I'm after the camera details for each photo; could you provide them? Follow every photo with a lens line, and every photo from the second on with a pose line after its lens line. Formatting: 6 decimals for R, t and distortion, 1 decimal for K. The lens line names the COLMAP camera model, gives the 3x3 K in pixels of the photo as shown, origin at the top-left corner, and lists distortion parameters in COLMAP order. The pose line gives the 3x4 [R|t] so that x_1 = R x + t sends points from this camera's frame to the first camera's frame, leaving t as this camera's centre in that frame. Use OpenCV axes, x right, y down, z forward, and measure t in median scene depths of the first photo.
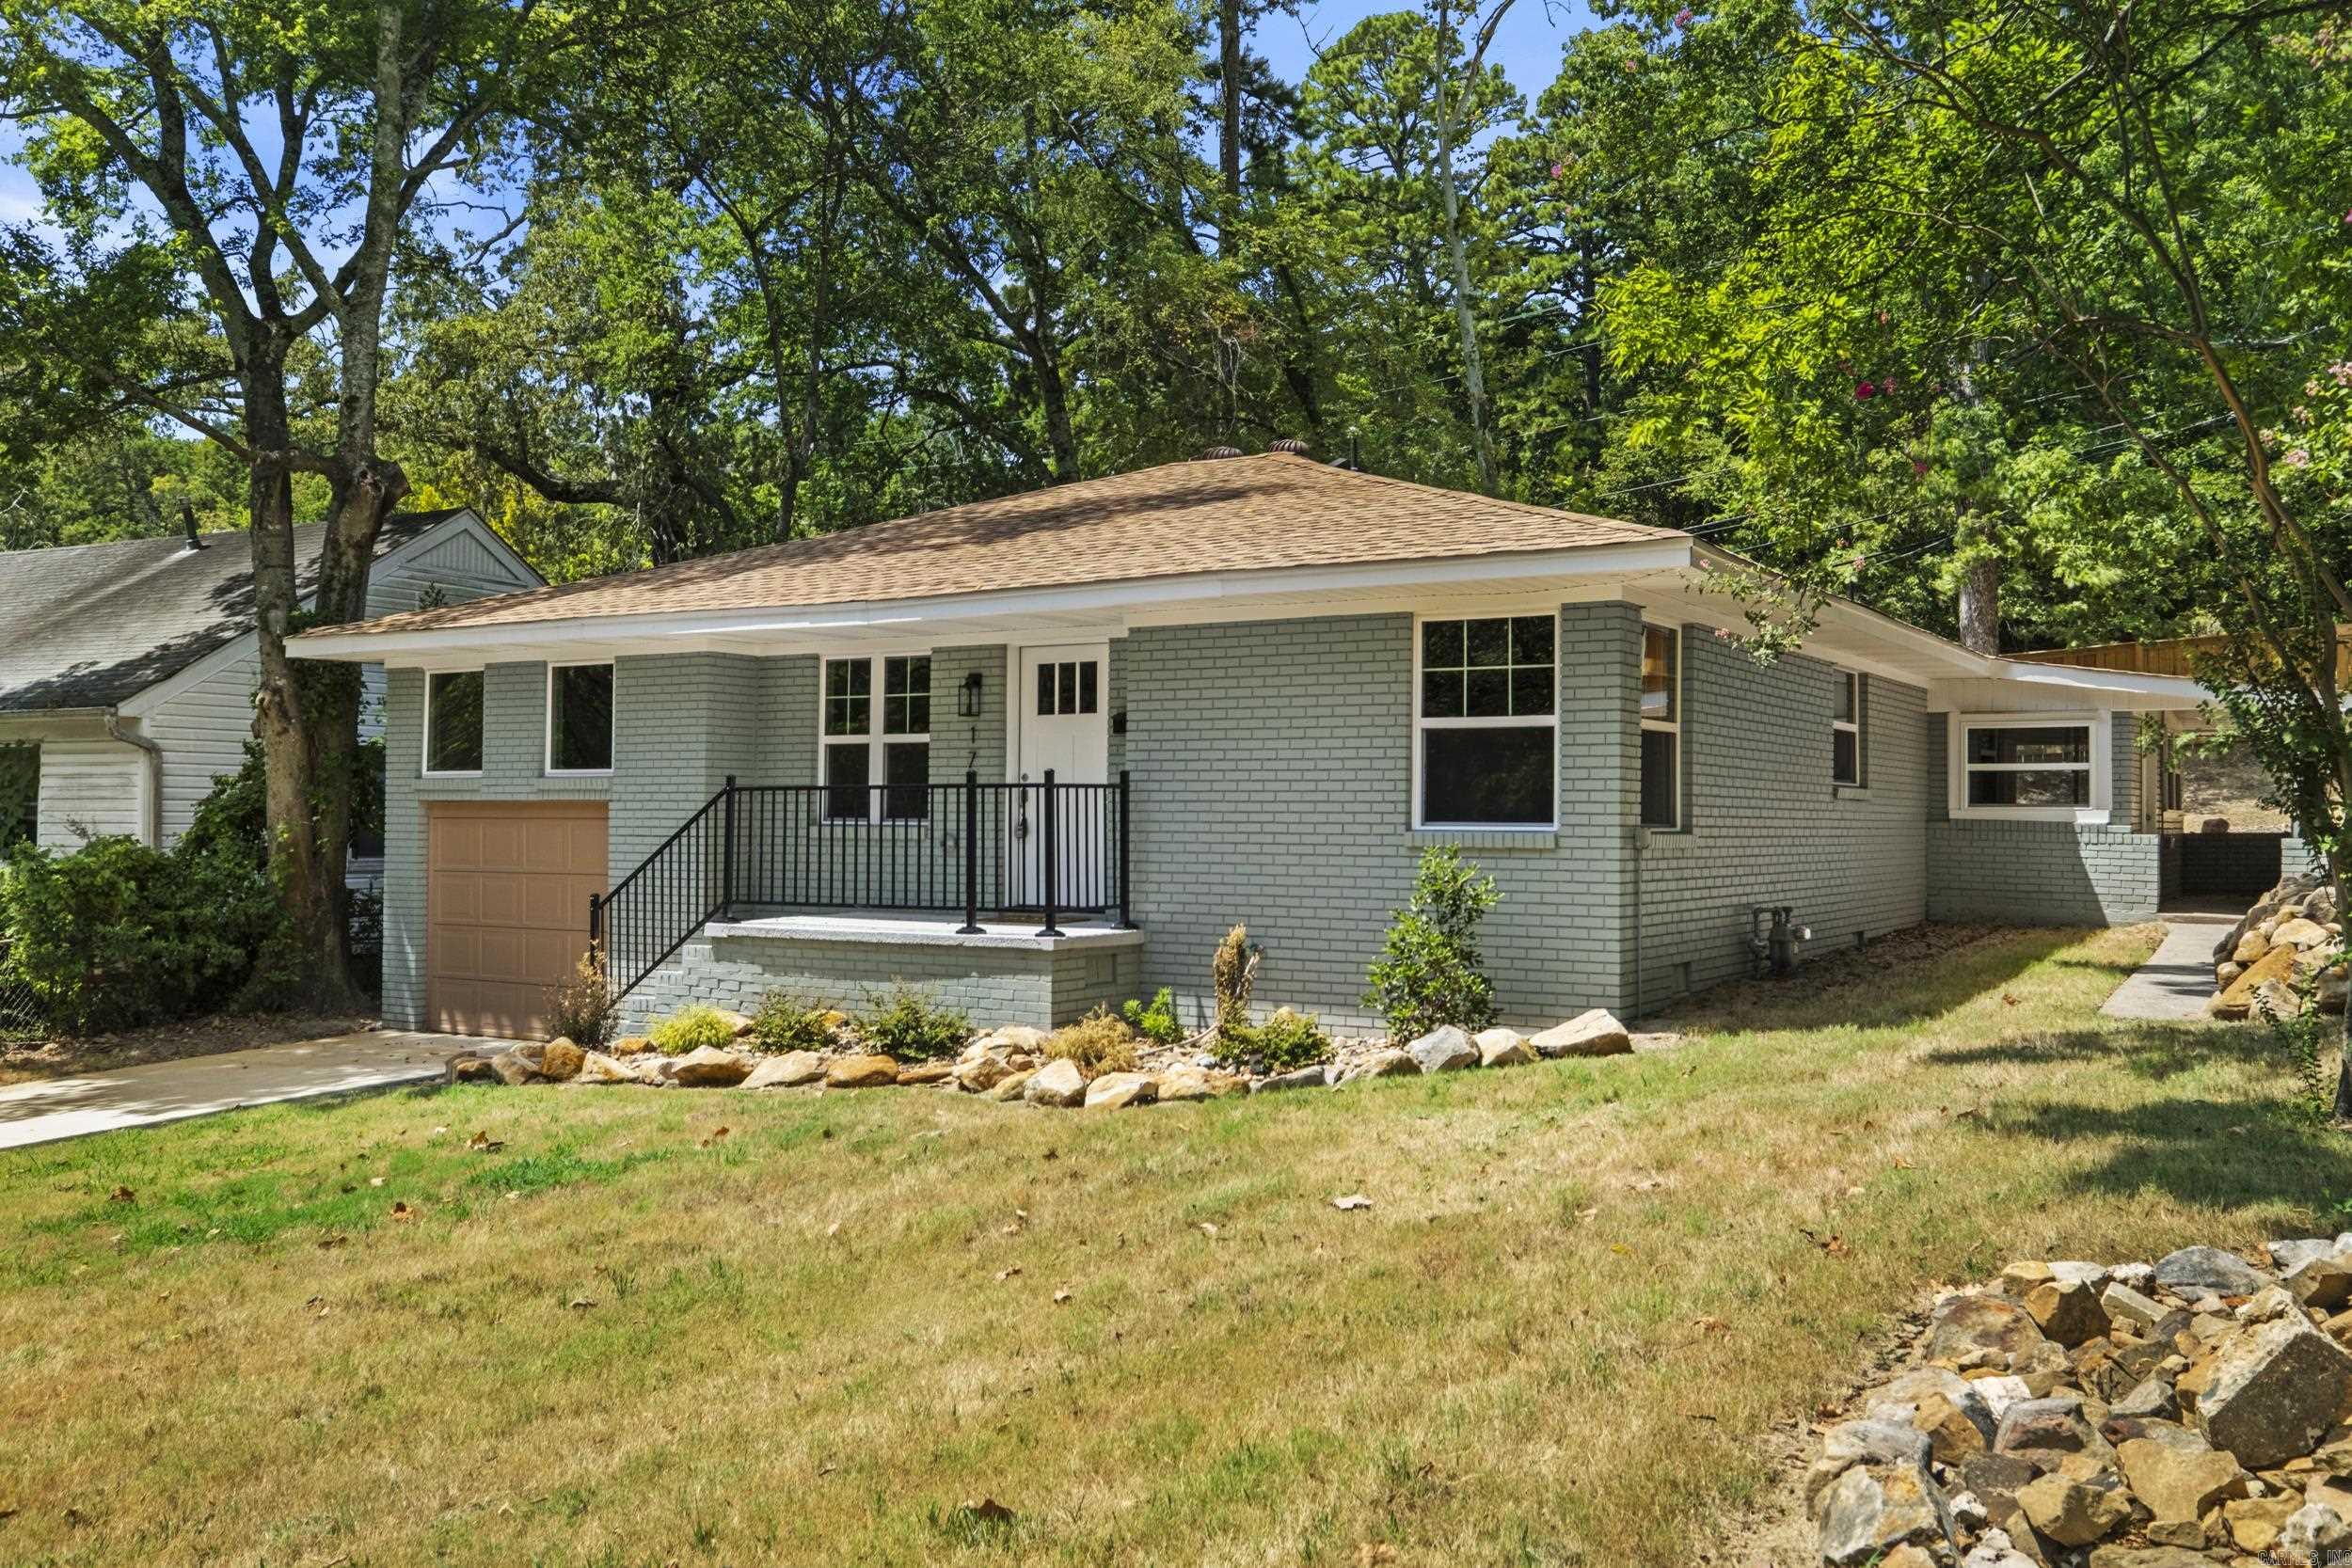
lens RADIAL K [[2014.8, 0, 1176.0], [0, 2014.8, 784.0], [0, 0, 1]] dist [-0.001732, 0.001255]
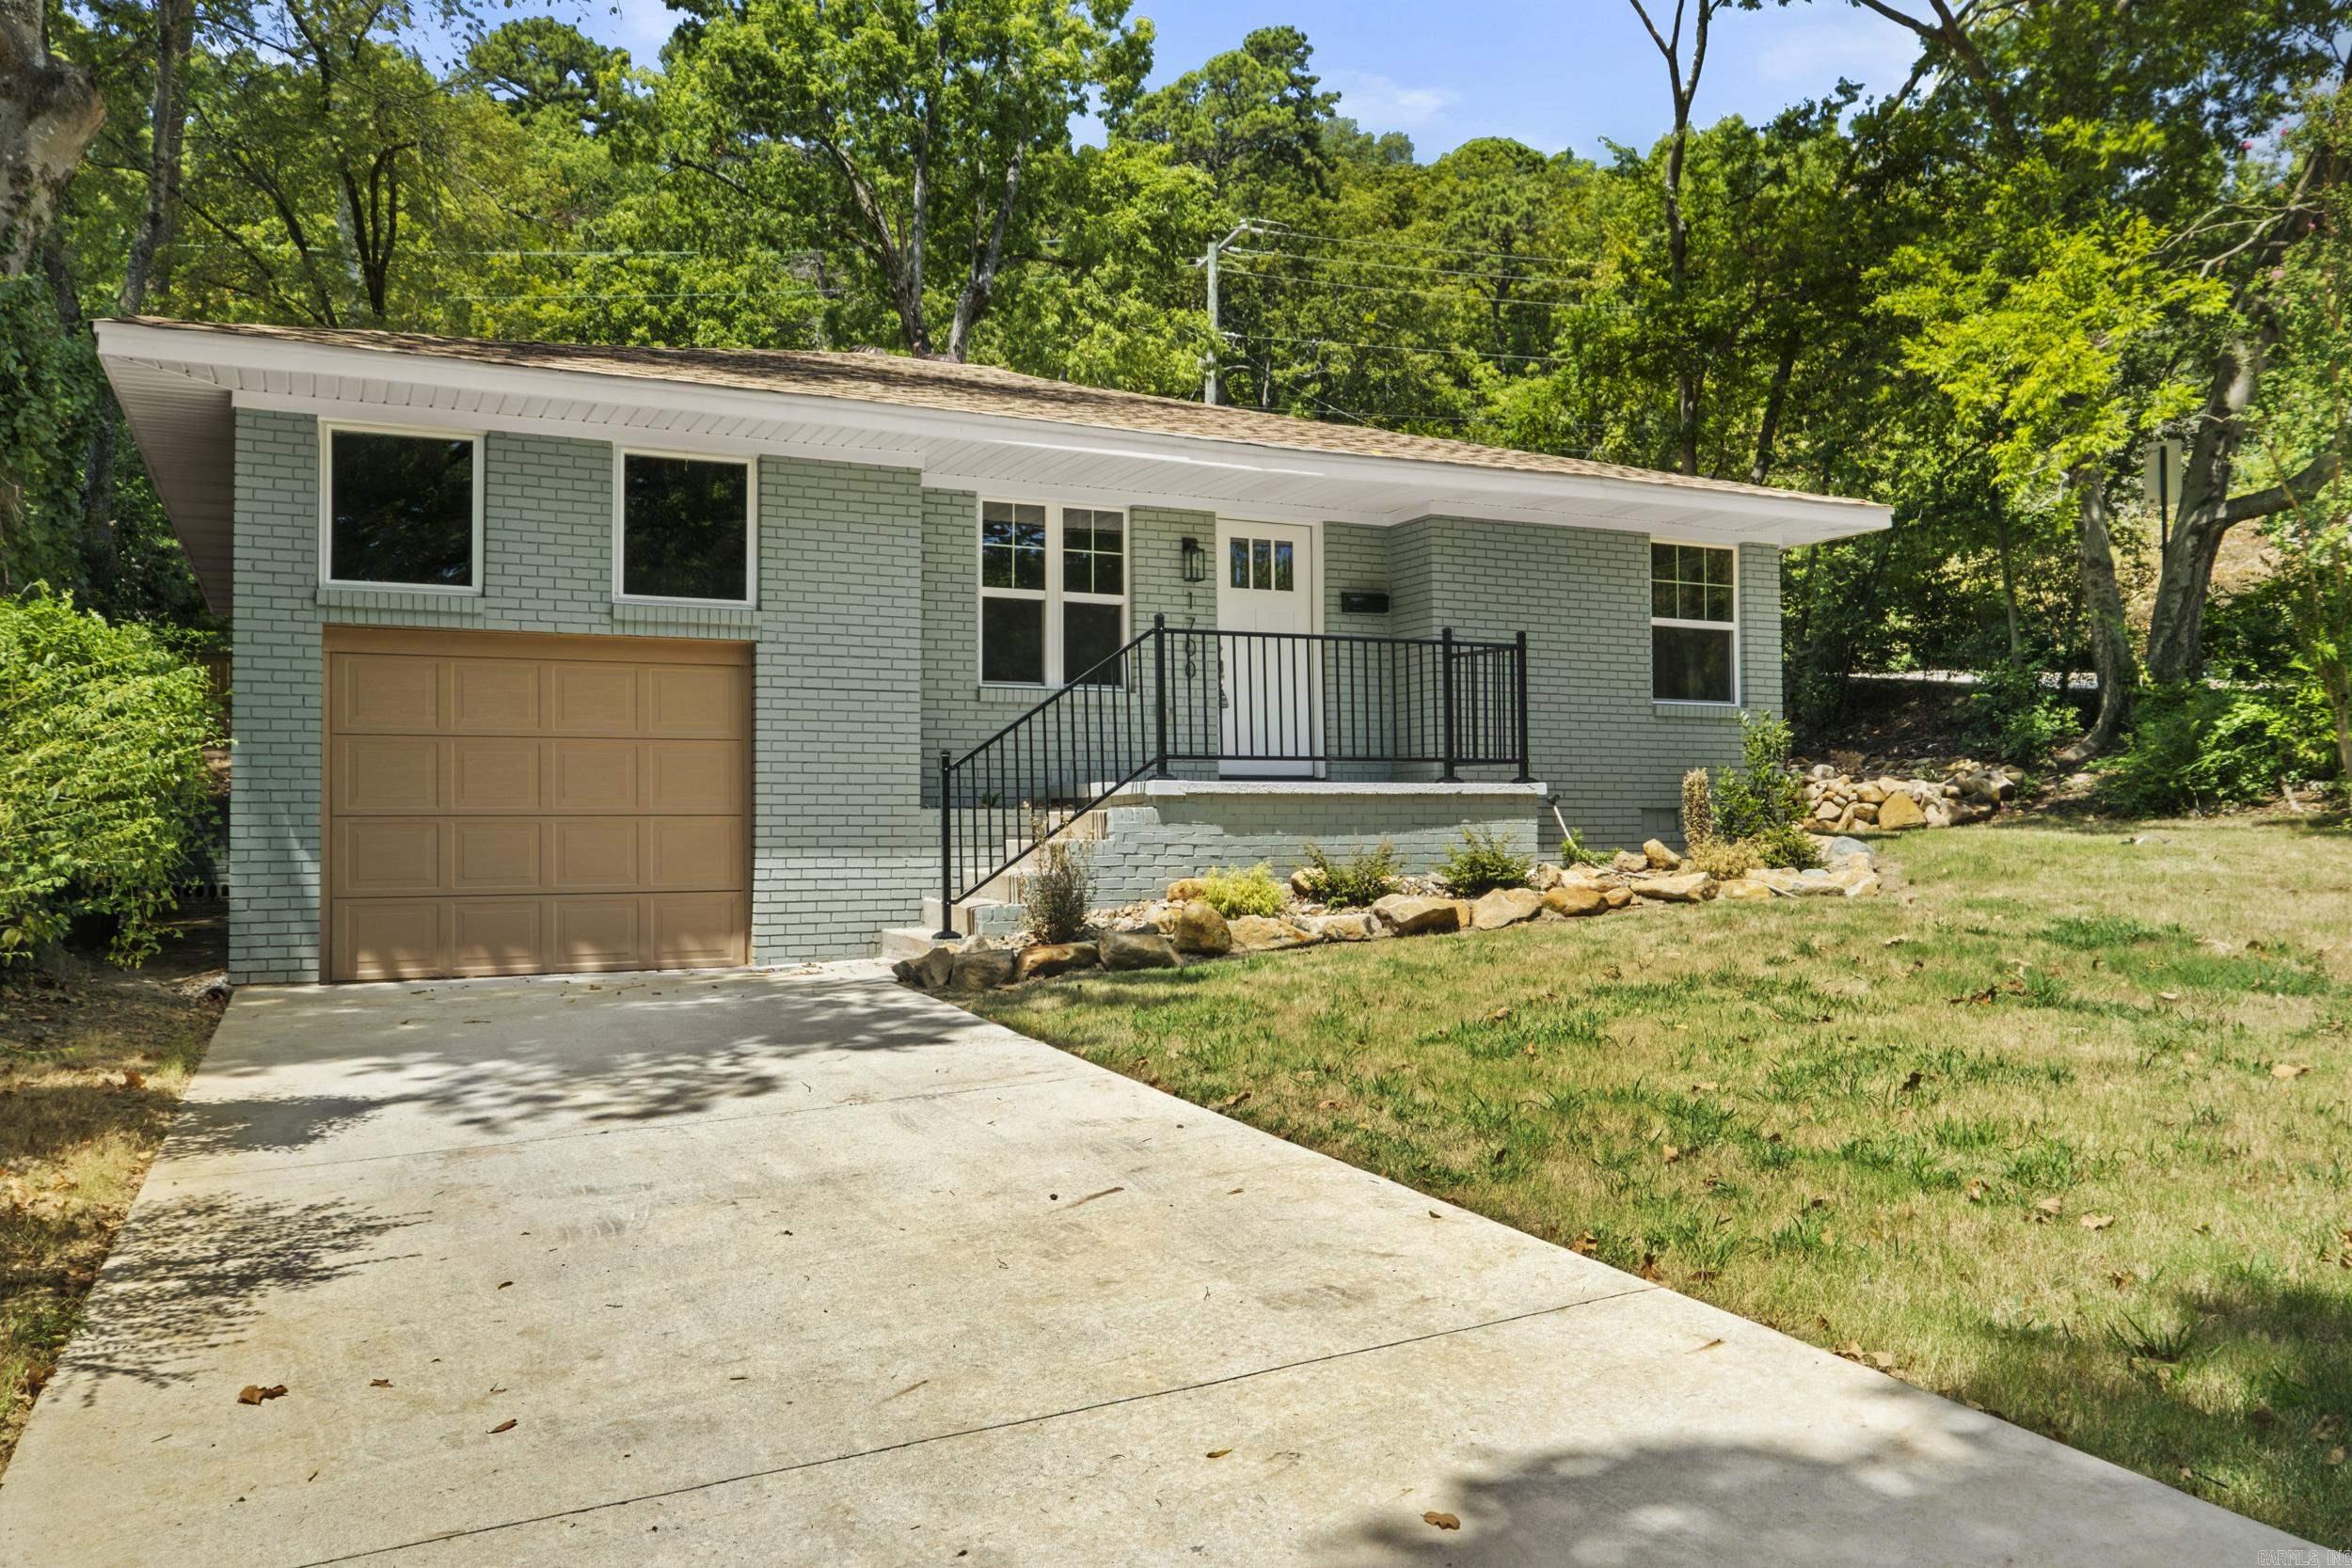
lens RADIAL K [[1785.0, 0, 1161.6], [0, 1785.0, 766.0], [0, 0, 1]] dist [-0.004602, -0.005665]
pose [[0.525004, 0.025939, 0.850704, -0.847438], [-0.005524, 0.999618, -0.027070, 0.079757], [-0.851082, 0.009512, 0.524947, 0.561387]]
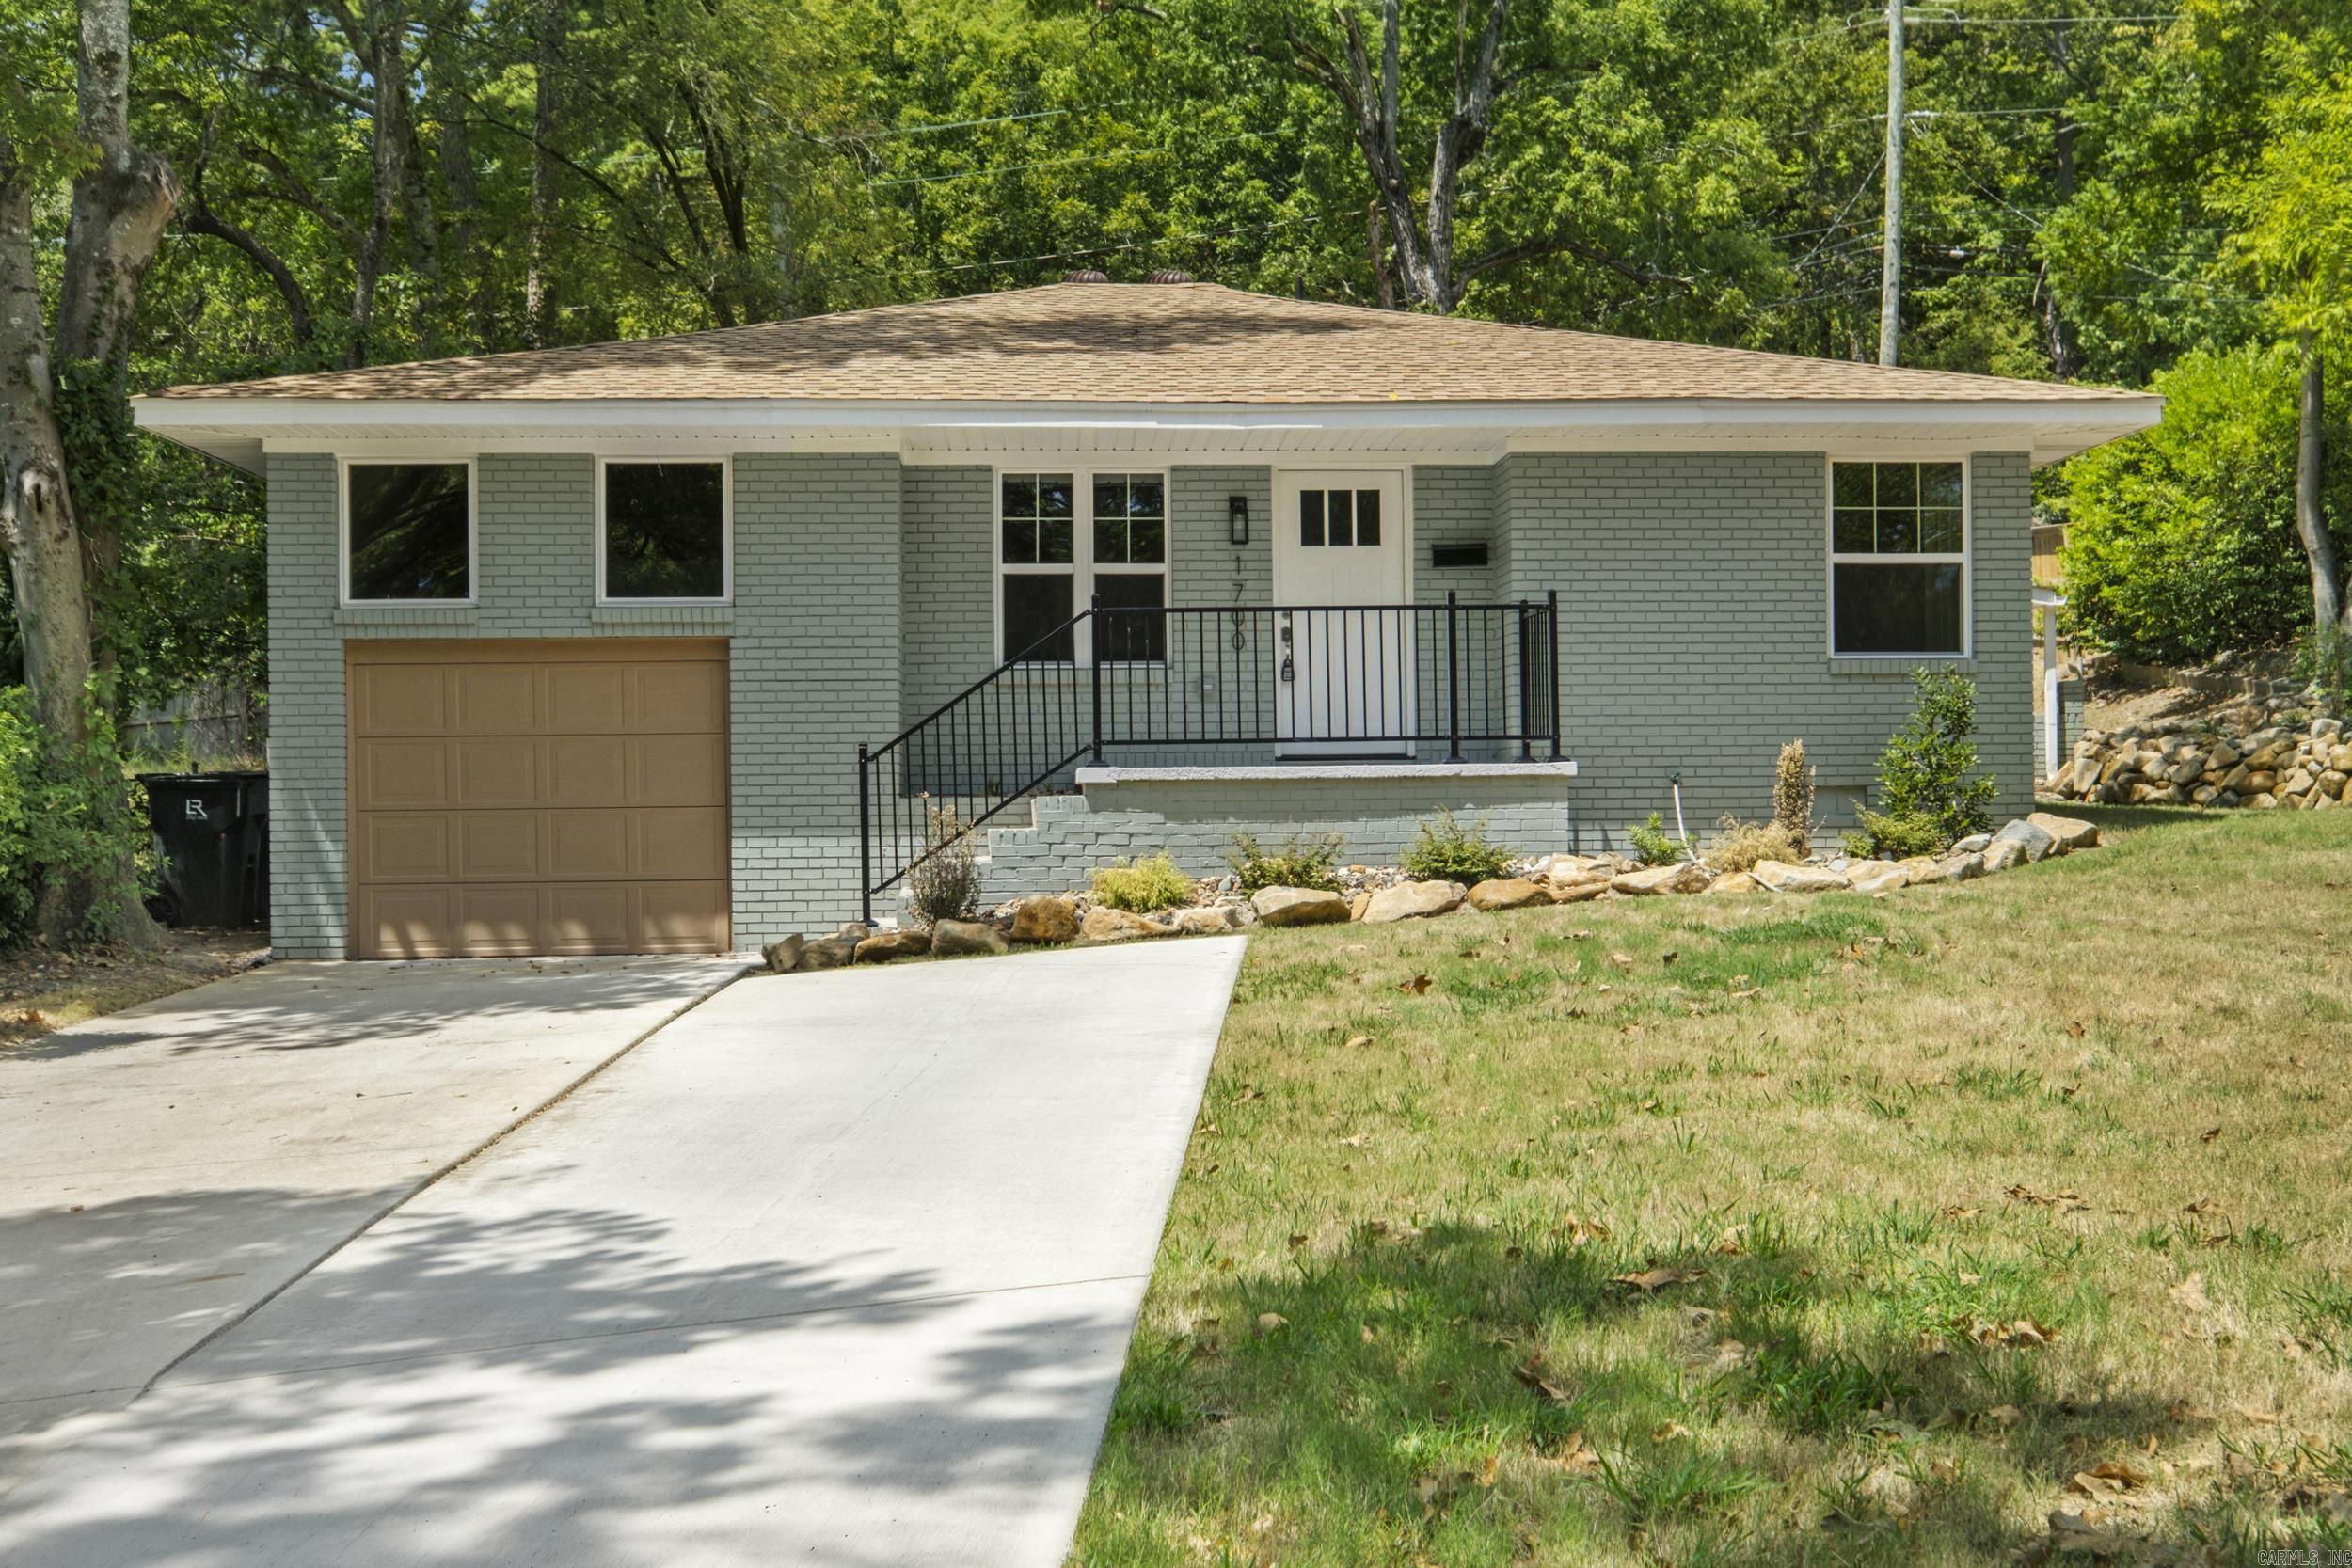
lens RADIAL K [[2553.1, 0, 1176.0], [0, 2553.1, 784.0], [0, 0, 1]] dist [-0.017713, 0.009103]
pose [[0.804950, -0.005381, 0.593318, -0.798978], [0.005289, 0.999984, 0.001893, 0.070591], [-0.593319, 0.001615, 0.804966, 0.107028]]
